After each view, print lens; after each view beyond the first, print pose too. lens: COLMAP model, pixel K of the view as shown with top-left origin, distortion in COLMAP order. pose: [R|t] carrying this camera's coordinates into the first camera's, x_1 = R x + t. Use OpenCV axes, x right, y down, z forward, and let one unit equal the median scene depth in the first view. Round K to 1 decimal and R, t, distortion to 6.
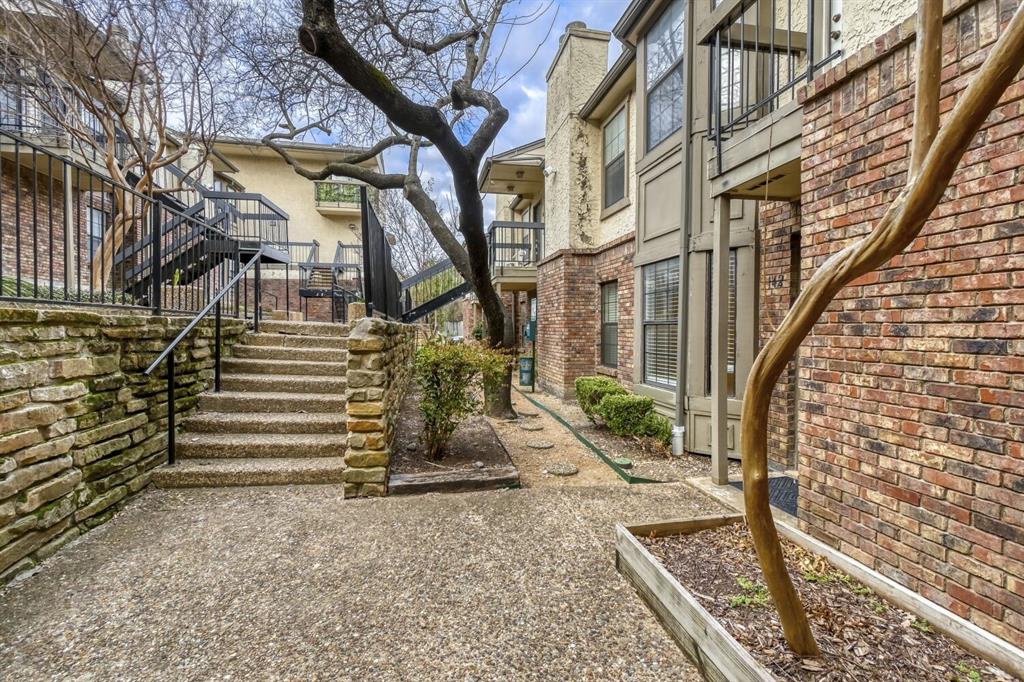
lens RADIAL K [[467.5, 0, 506.3], [0, 467.5, 334.5], [0, 0, 1]] dist [0.008426, -0.003563]
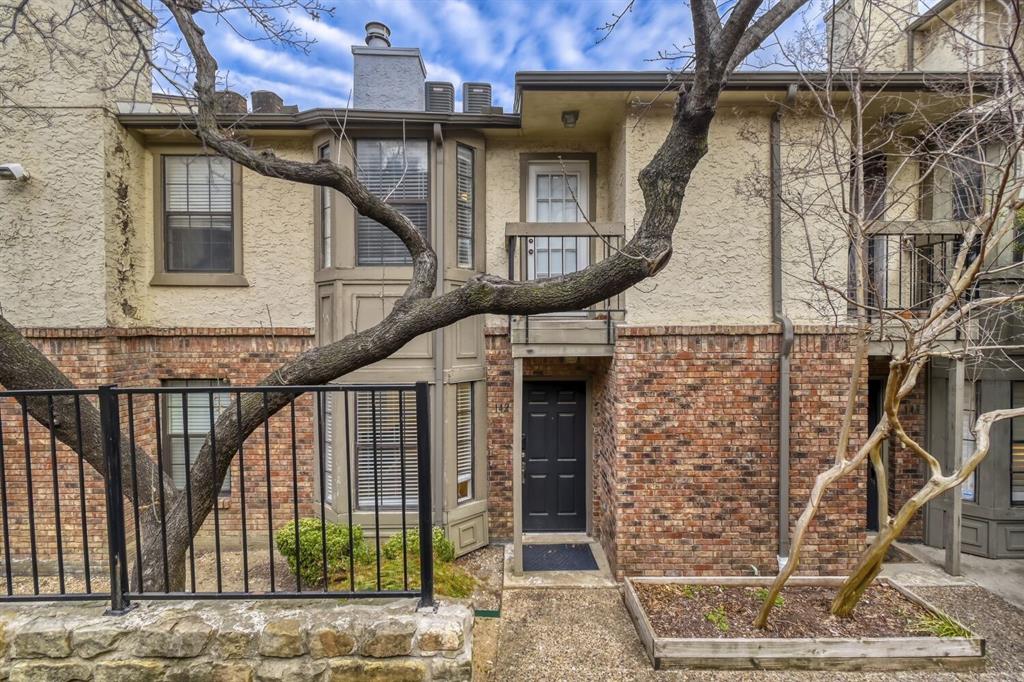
lens RADIAL K [[467.5, 0, 516.4], [0, 467.5, 325.1], [0, 0, 1]] dist [0.008426, -0.003563]
pose [[0.162316, -0.003214, 0.986734, -1.311258], [0.013928, 0.999903, 0.000966, -0.597479], [-0.986641, 0.013587, 0.162345, 1.223175]]
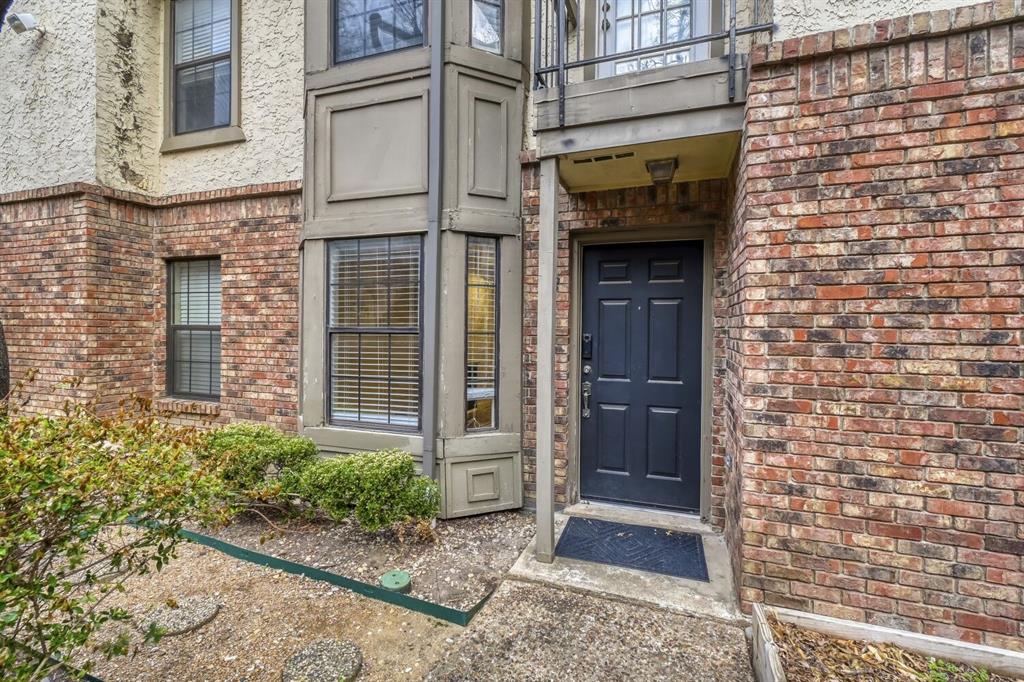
lens RADIAL K [[467.5, 0, 516.2], [0, 467.5, 333.3], [0, 0, 1]] dist [0.008426, -0.003563]
pose [[0.503306, 0.002604, 0.864104, -0.290231], [0.001928, 0.999990, -0.004136, -0.038382], [-0.864106, 0.003747, 0.503296, 1.058724]]
